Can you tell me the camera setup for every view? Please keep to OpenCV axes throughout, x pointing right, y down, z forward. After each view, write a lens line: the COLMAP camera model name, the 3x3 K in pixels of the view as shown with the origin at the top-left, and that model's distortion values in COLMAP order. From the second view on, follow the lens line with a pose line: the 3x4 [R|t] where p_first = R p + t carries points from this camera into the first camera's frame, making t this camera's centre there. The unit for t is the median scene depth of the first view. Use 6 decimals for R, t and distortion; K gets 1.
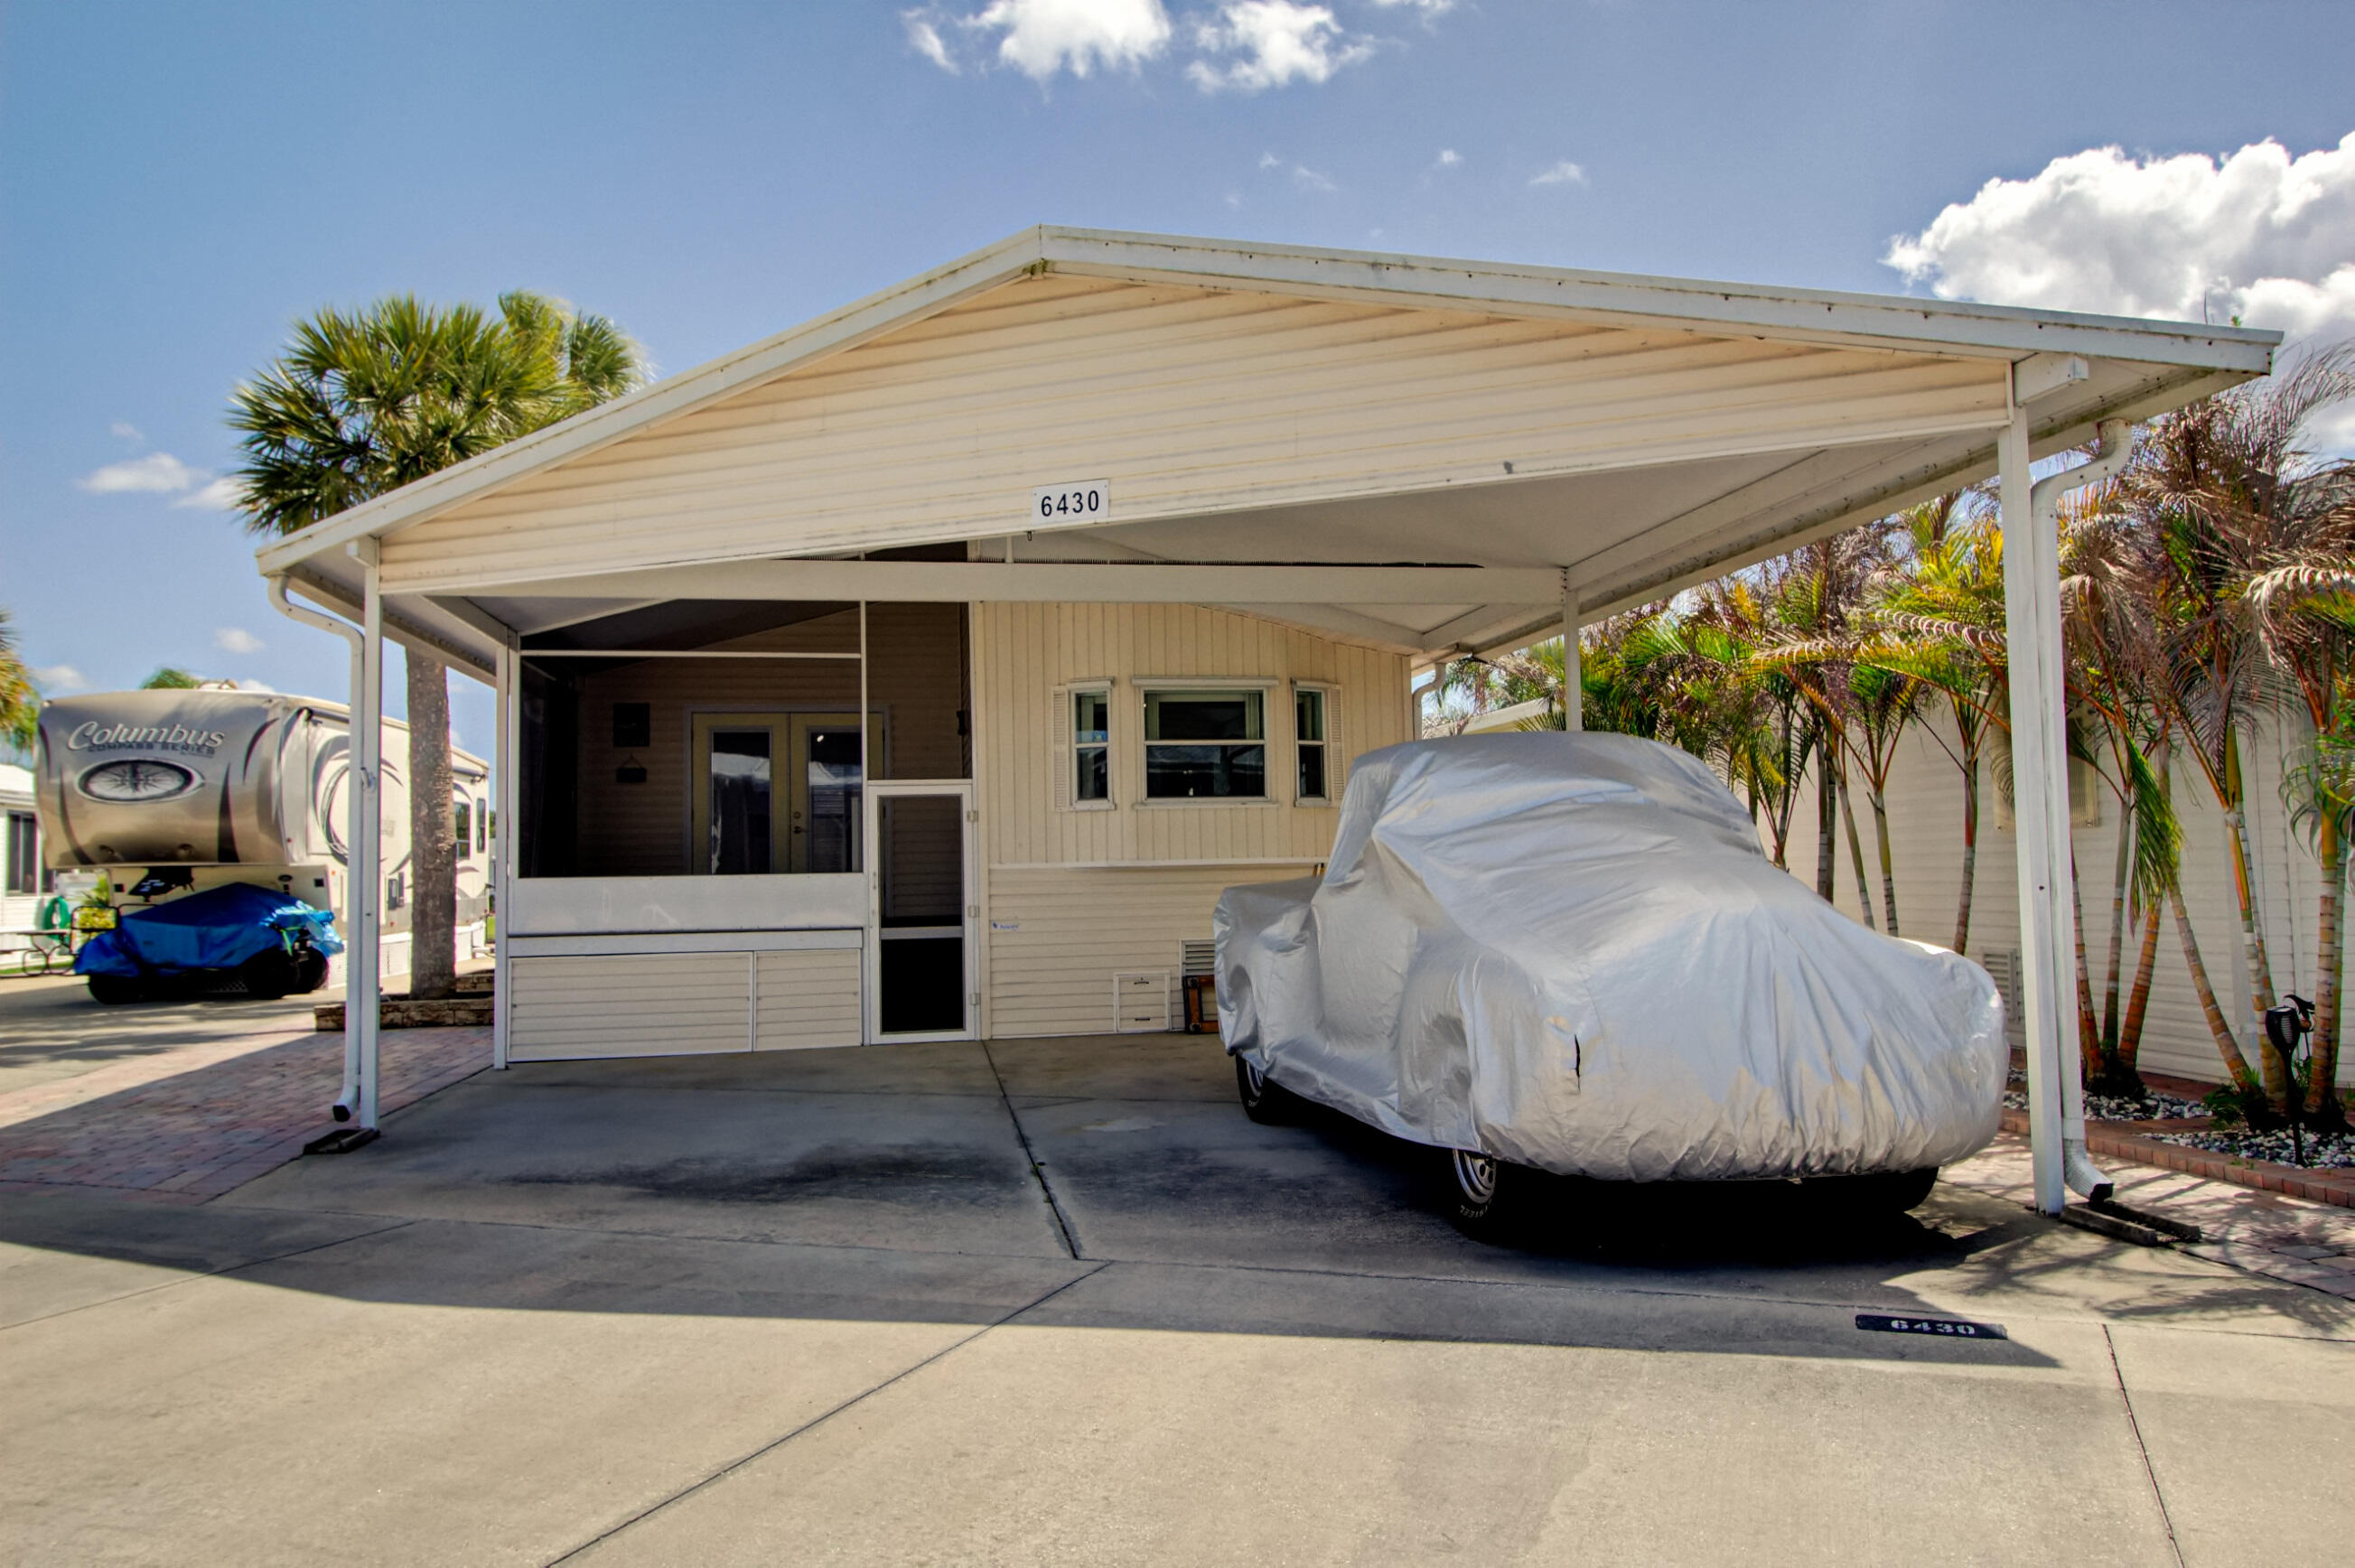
lens RADIAL K [[1625.8, 0, 1177.5], [0, 1625.8, 784.0], [0, 0, 1]] dist [0.007194, 0.002872]
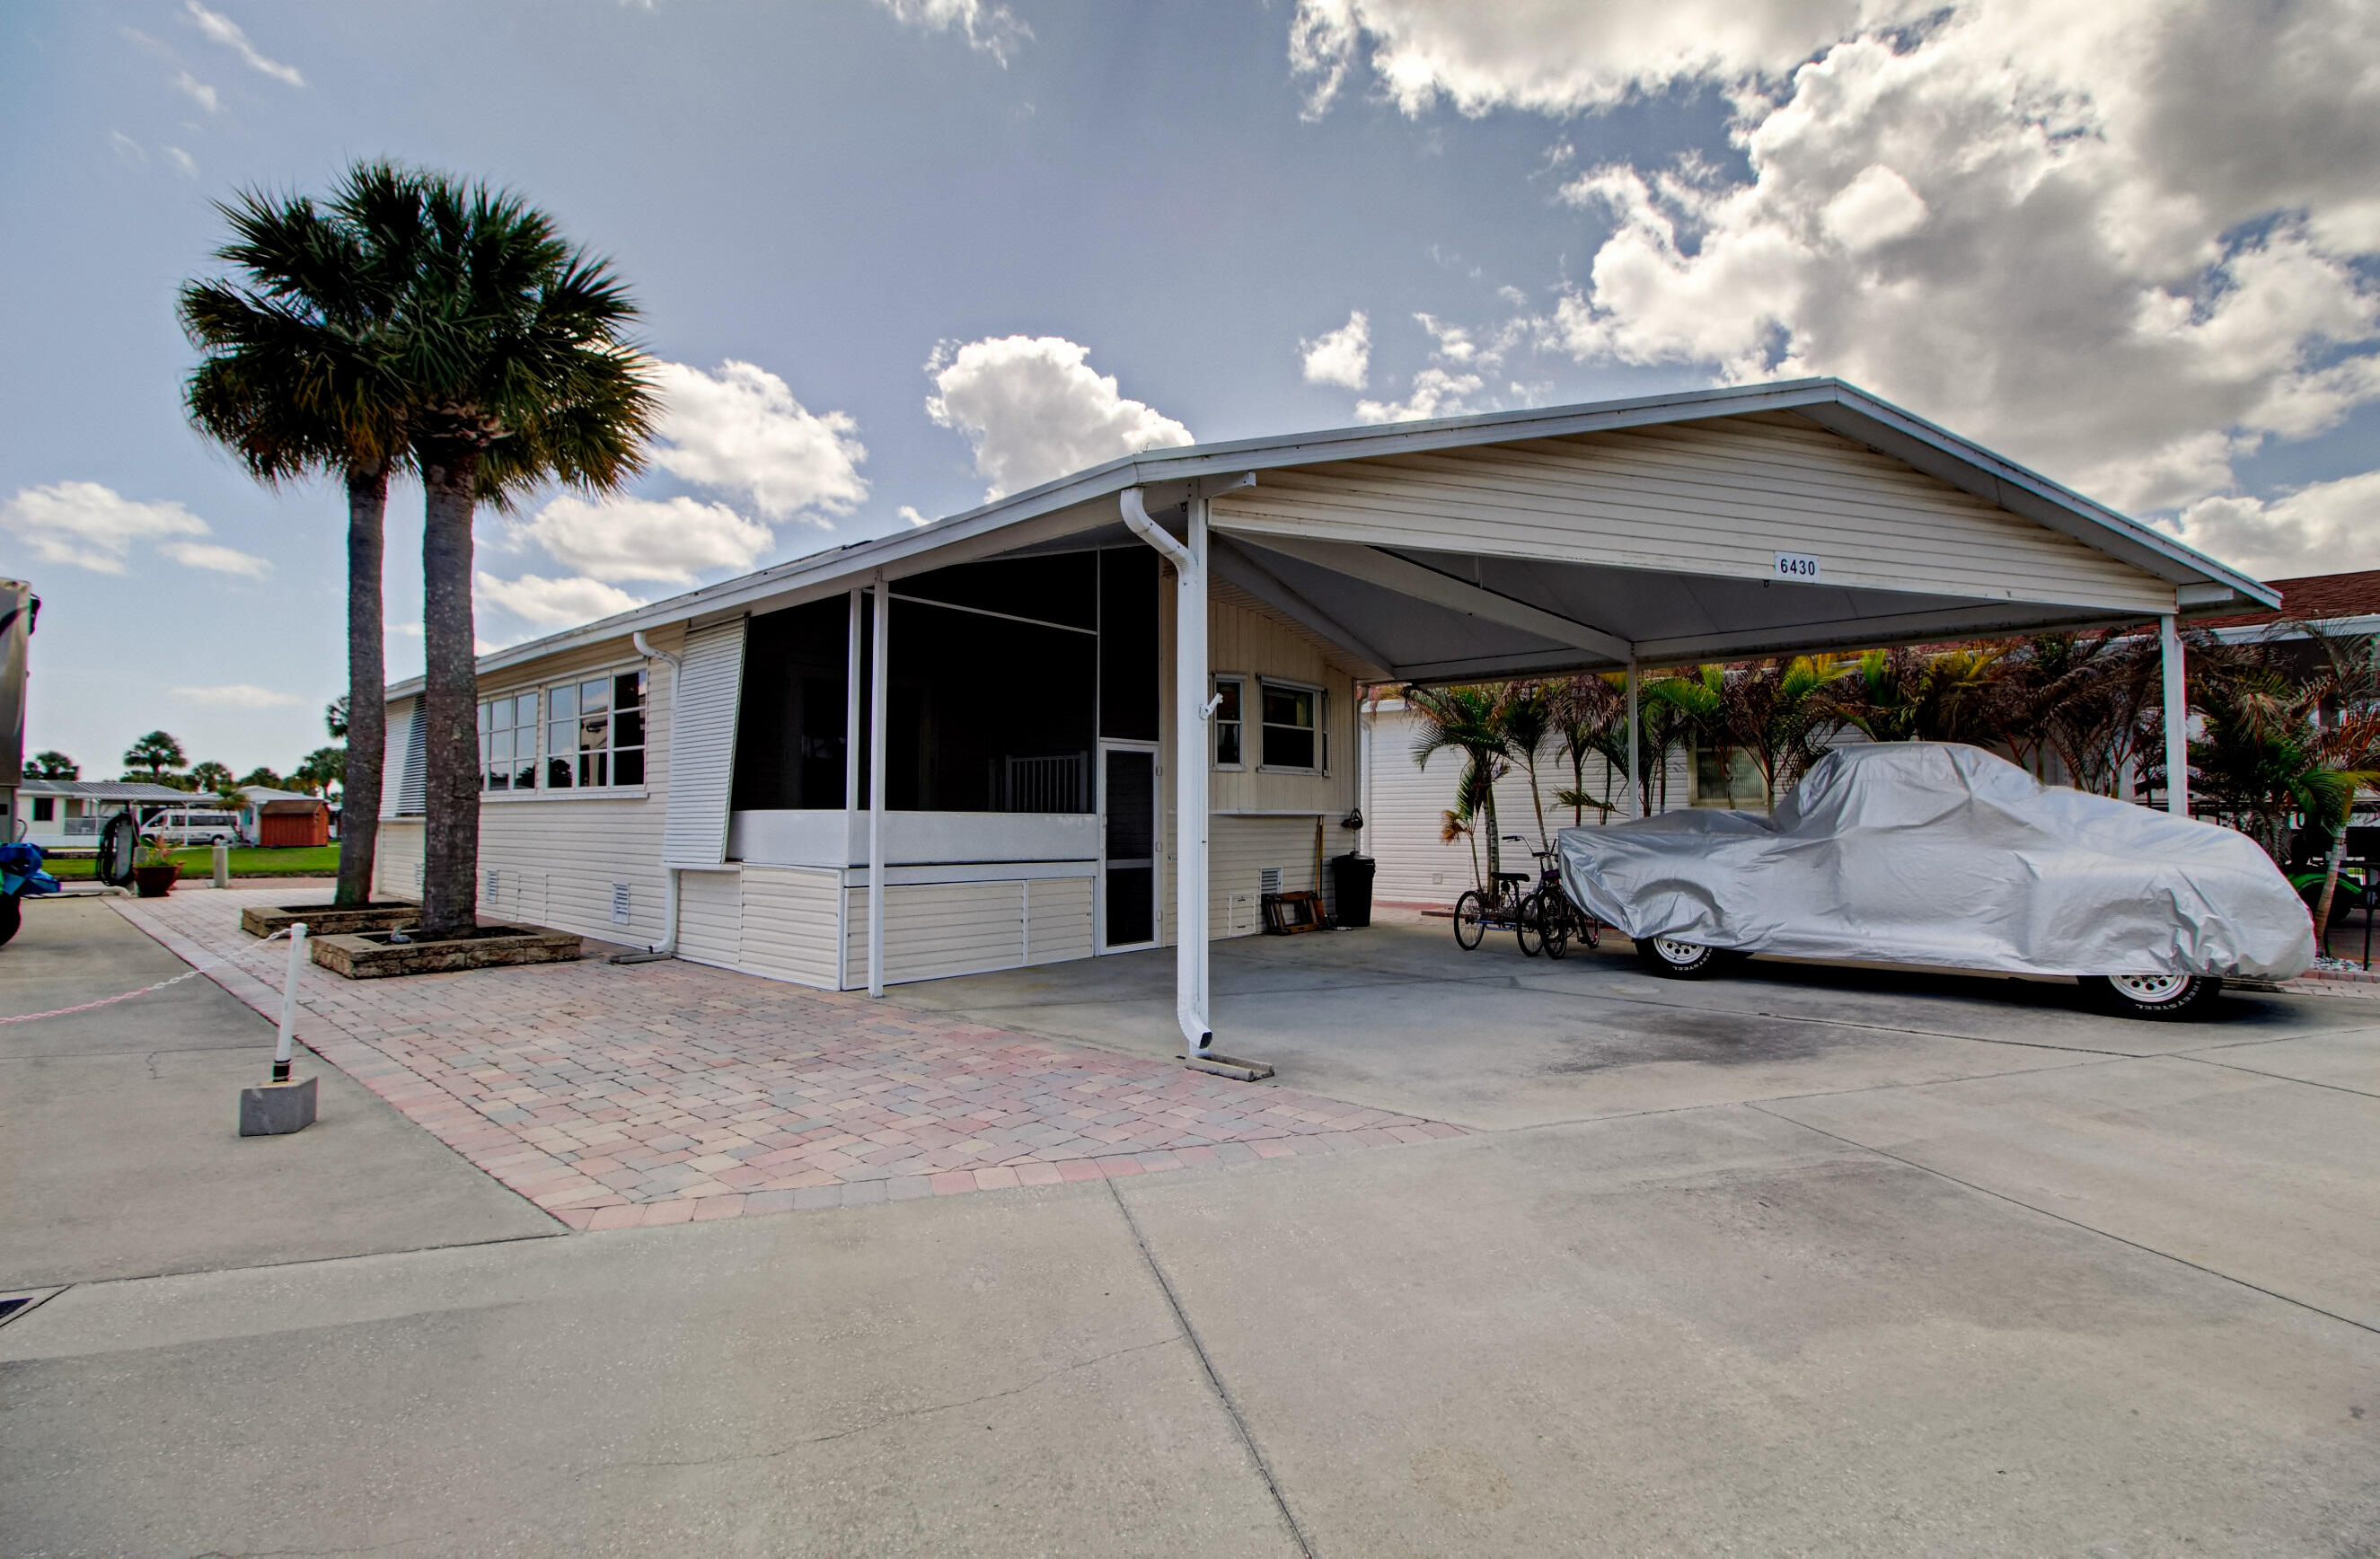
lens RADIAL K [[1071.9, 0, 1197.7], [0, 1071.9, 778.9], [0, 0, 1]] dist [-0.033820, 0.035101]
pose [[0.785918, 0.045356, 0.616665, -0.525128], [-0.050933, 0.998666, -0.008541, 0.026739], [-0.616229, -0.024695, 0.787180, 0.278976]]
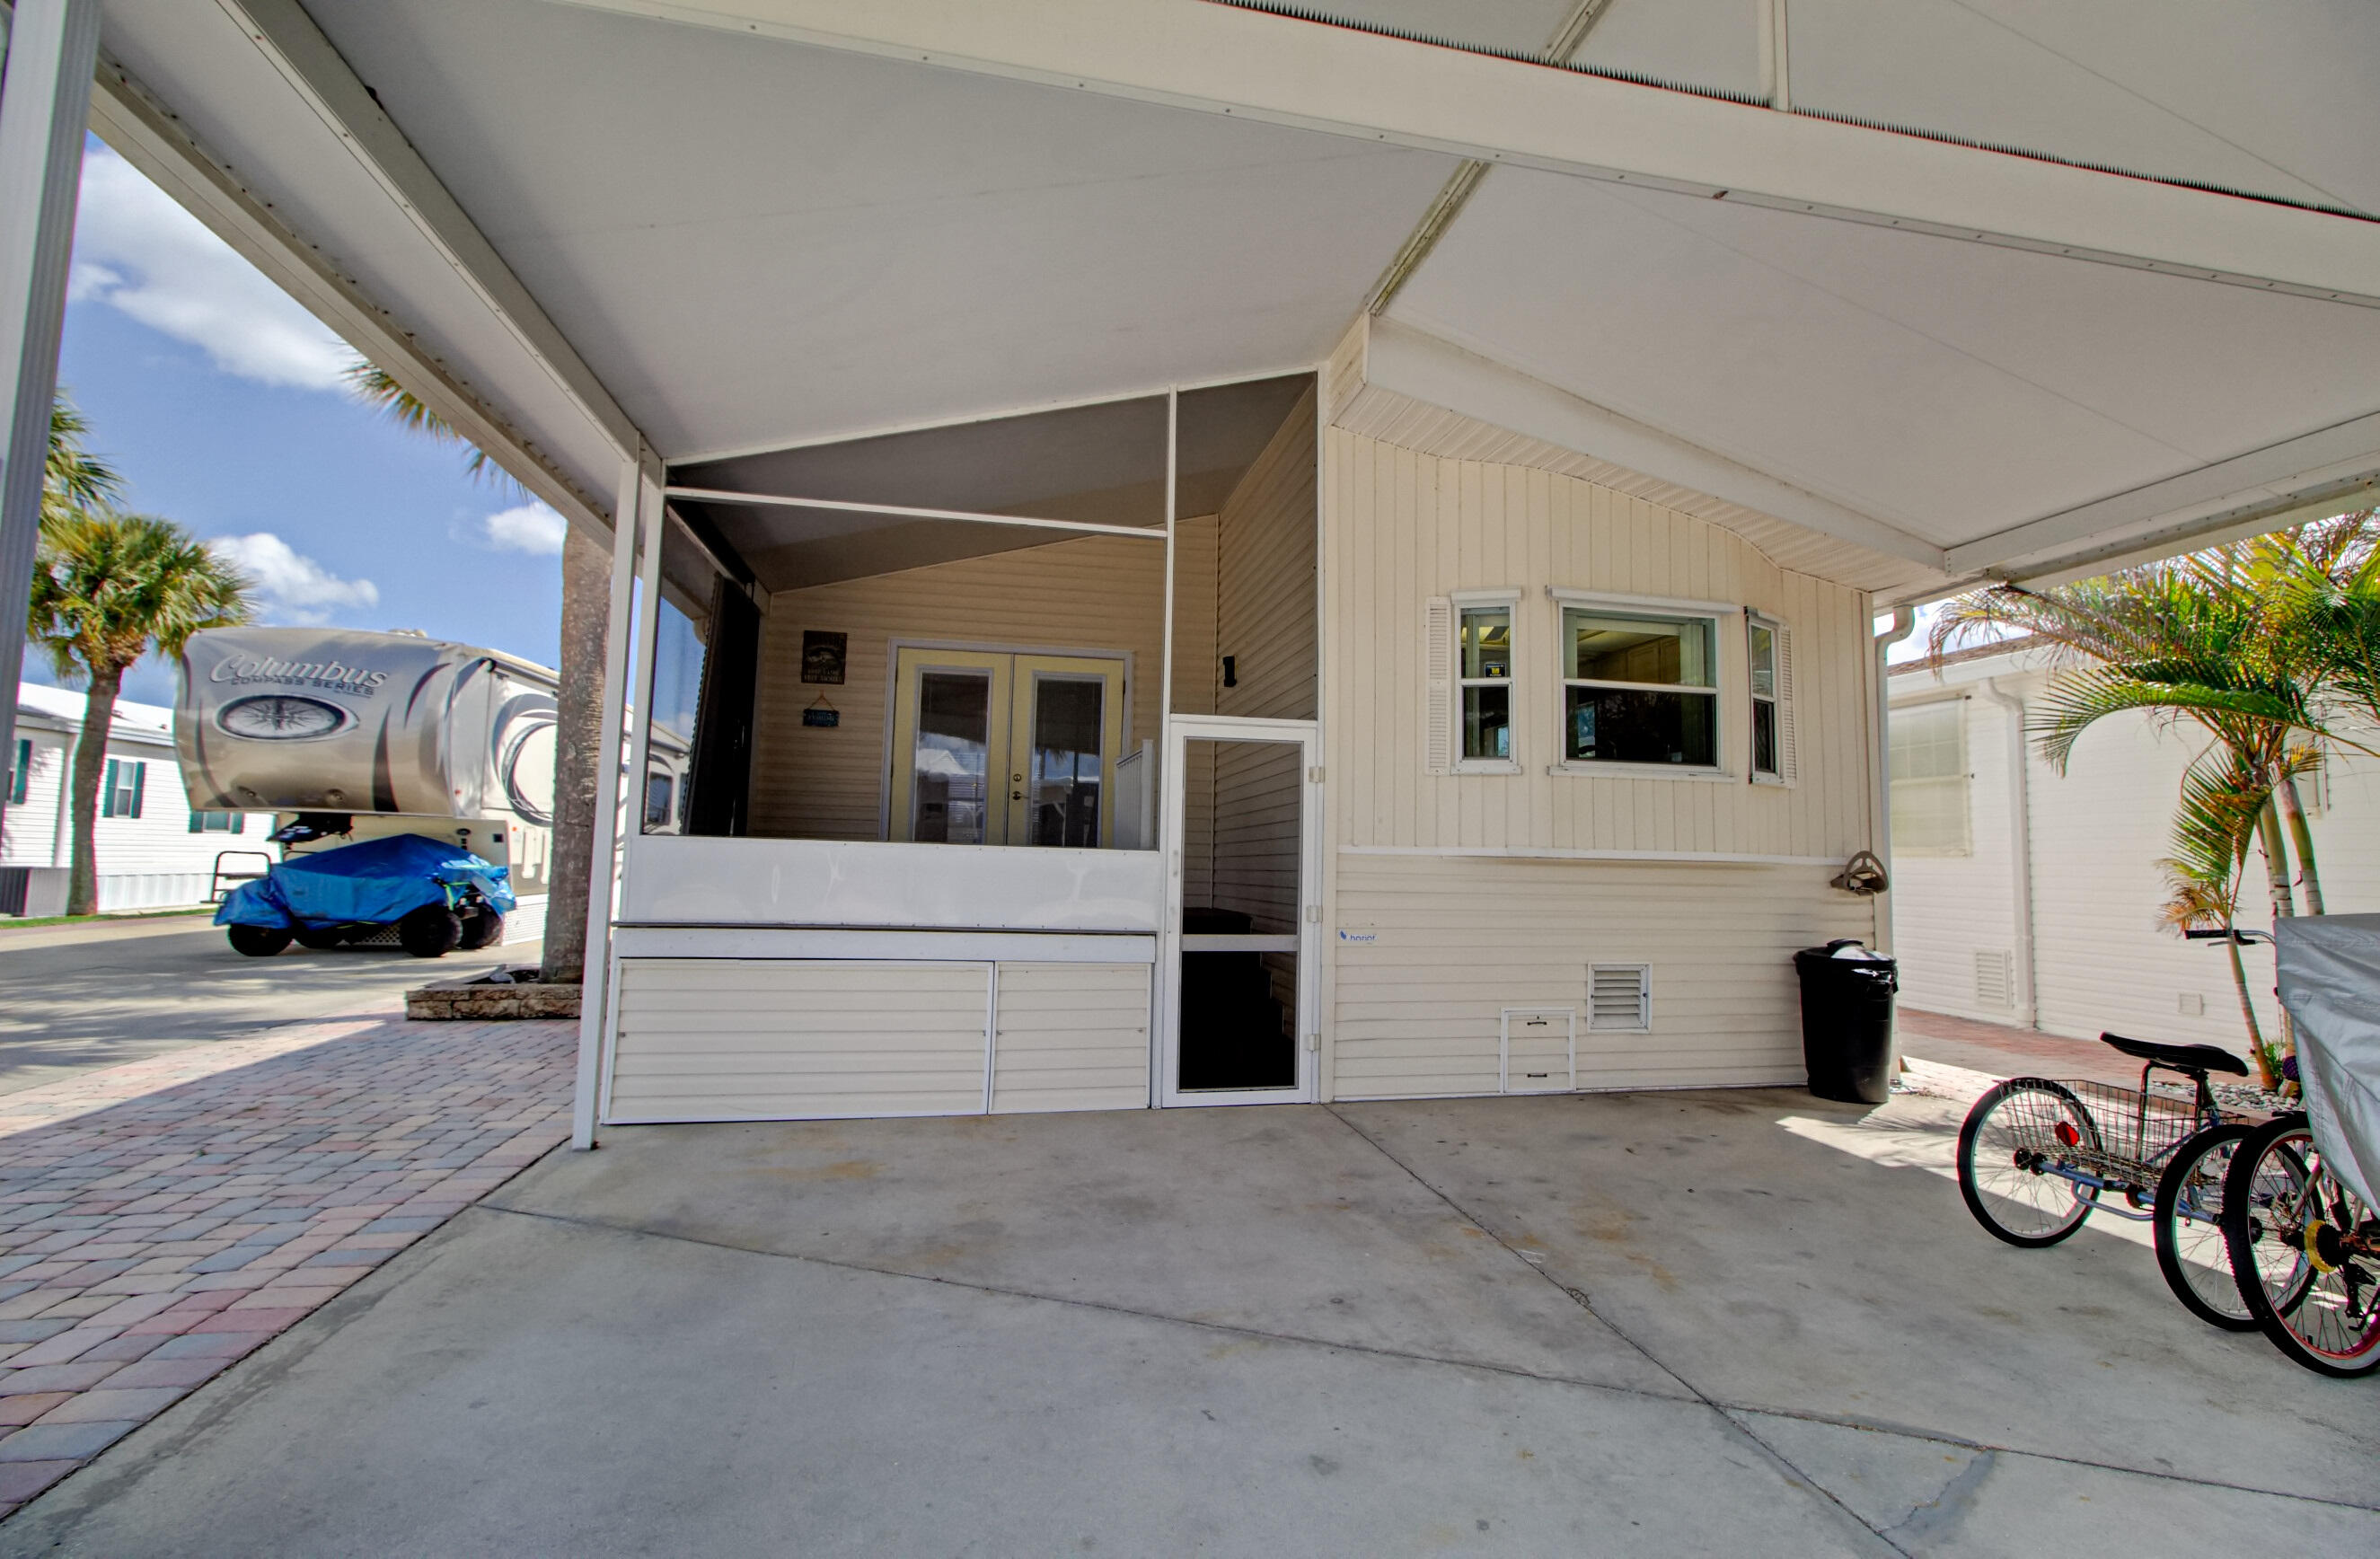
lens RADIAL K [[1071.9, 0, 1197.7], [0, 1071.9, 778.9], [0, 0, 1]] dist [-0.033820, 0.035101]
pose [[0.998812, 0.043548, 0.021885, -0.158700], [-0.043040, 0.998805, -0.023169, 0.029254], [-0.022867, 0.022200, 0.999492, 0.467168]]
